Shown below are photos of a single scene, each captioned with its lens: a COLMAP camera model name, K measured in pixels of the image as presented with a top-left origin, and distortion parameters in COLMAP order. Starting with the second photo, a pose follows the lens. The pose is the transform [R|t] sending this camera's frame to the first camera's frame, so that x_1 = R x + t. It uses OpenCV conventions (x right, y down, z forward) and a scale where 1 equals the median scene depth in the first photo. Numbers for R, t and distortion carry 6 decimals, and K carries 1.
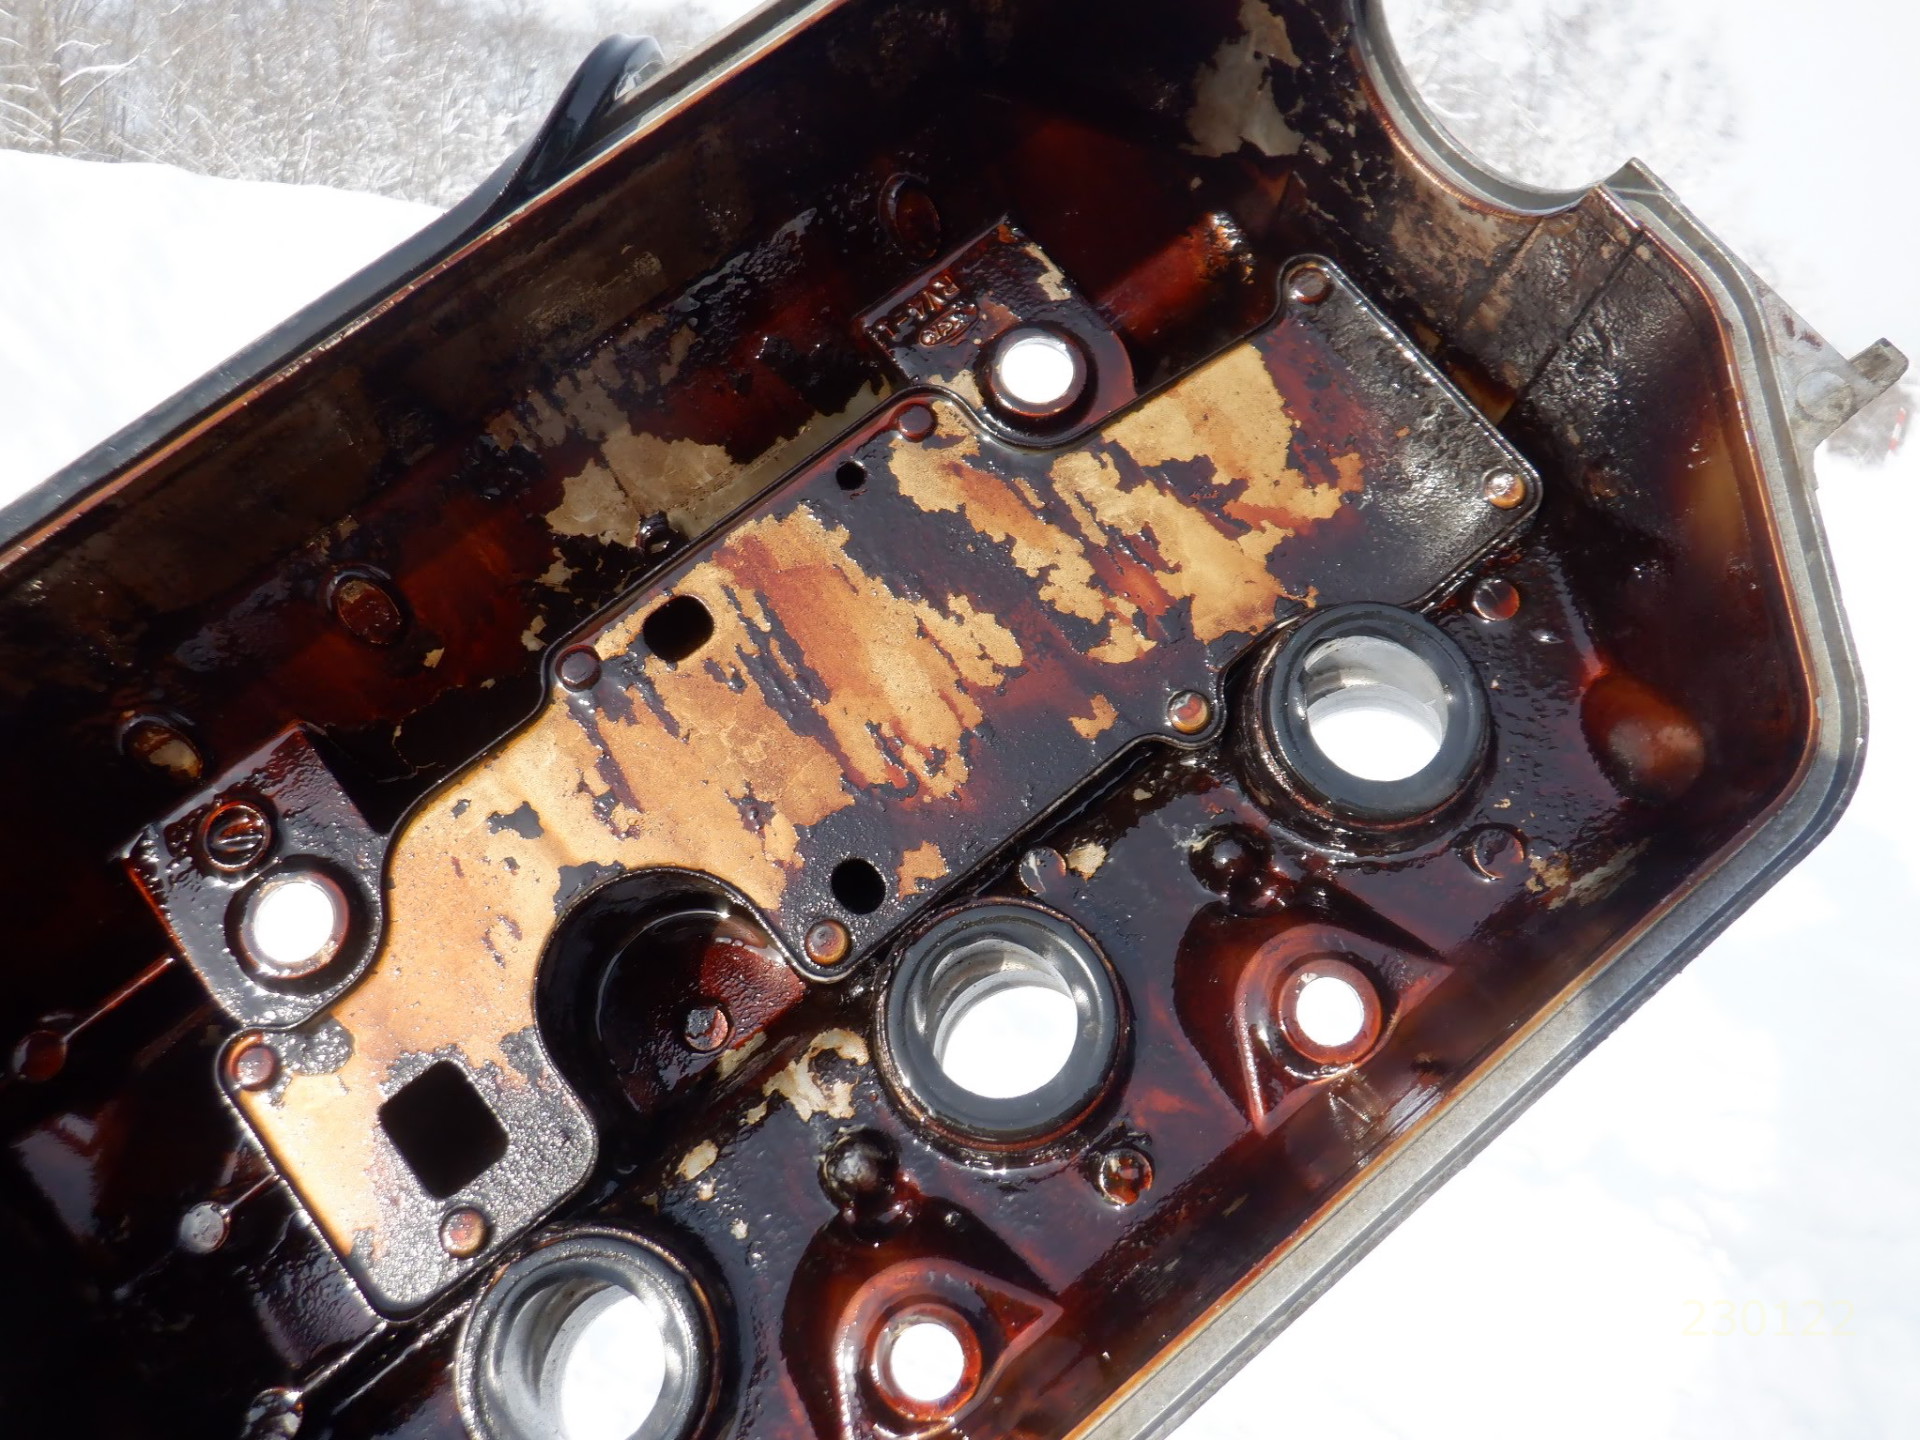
lens RADIAL K [[1693.3, 0, 959.3], [0, 1693.3, 718.7], [0, 0, 1]] dist [0.021529, 0.015651]
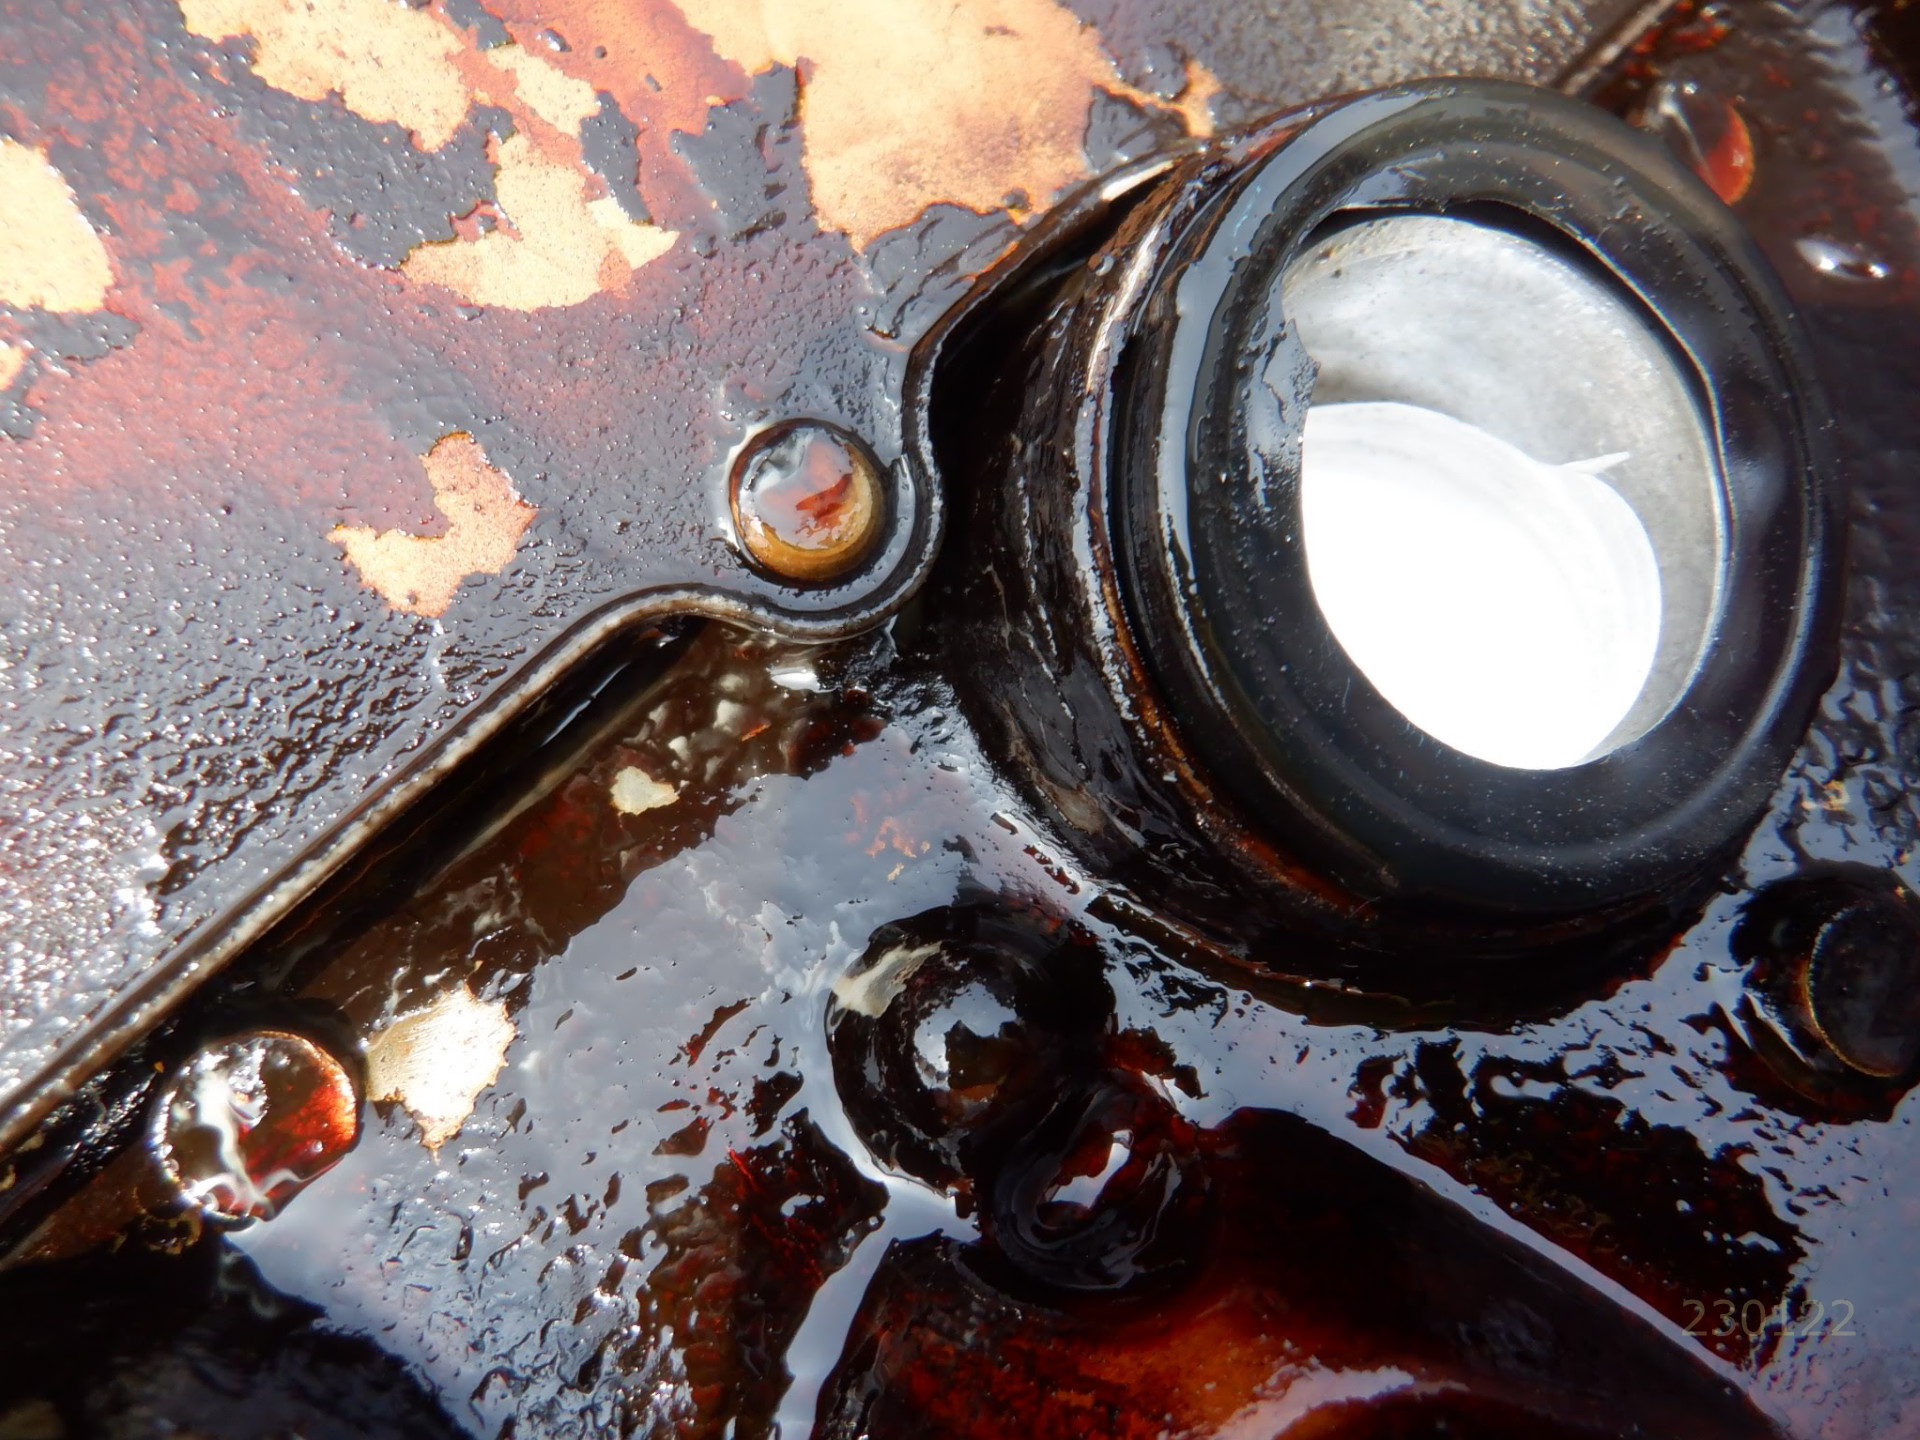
lens RADIAL K [[1693.3, 0, 958.5], [0, 1693.3, 722.1], [0, 0, 1]] dist [0.021529, 0.015651]
pose [[0.960687, -0.045690, 0.273850, 0.082222], [0.002673, 0.987842, 0.155438, -0.010898], [-0.277622, -0.148595, 0.949129, 0.723210]]
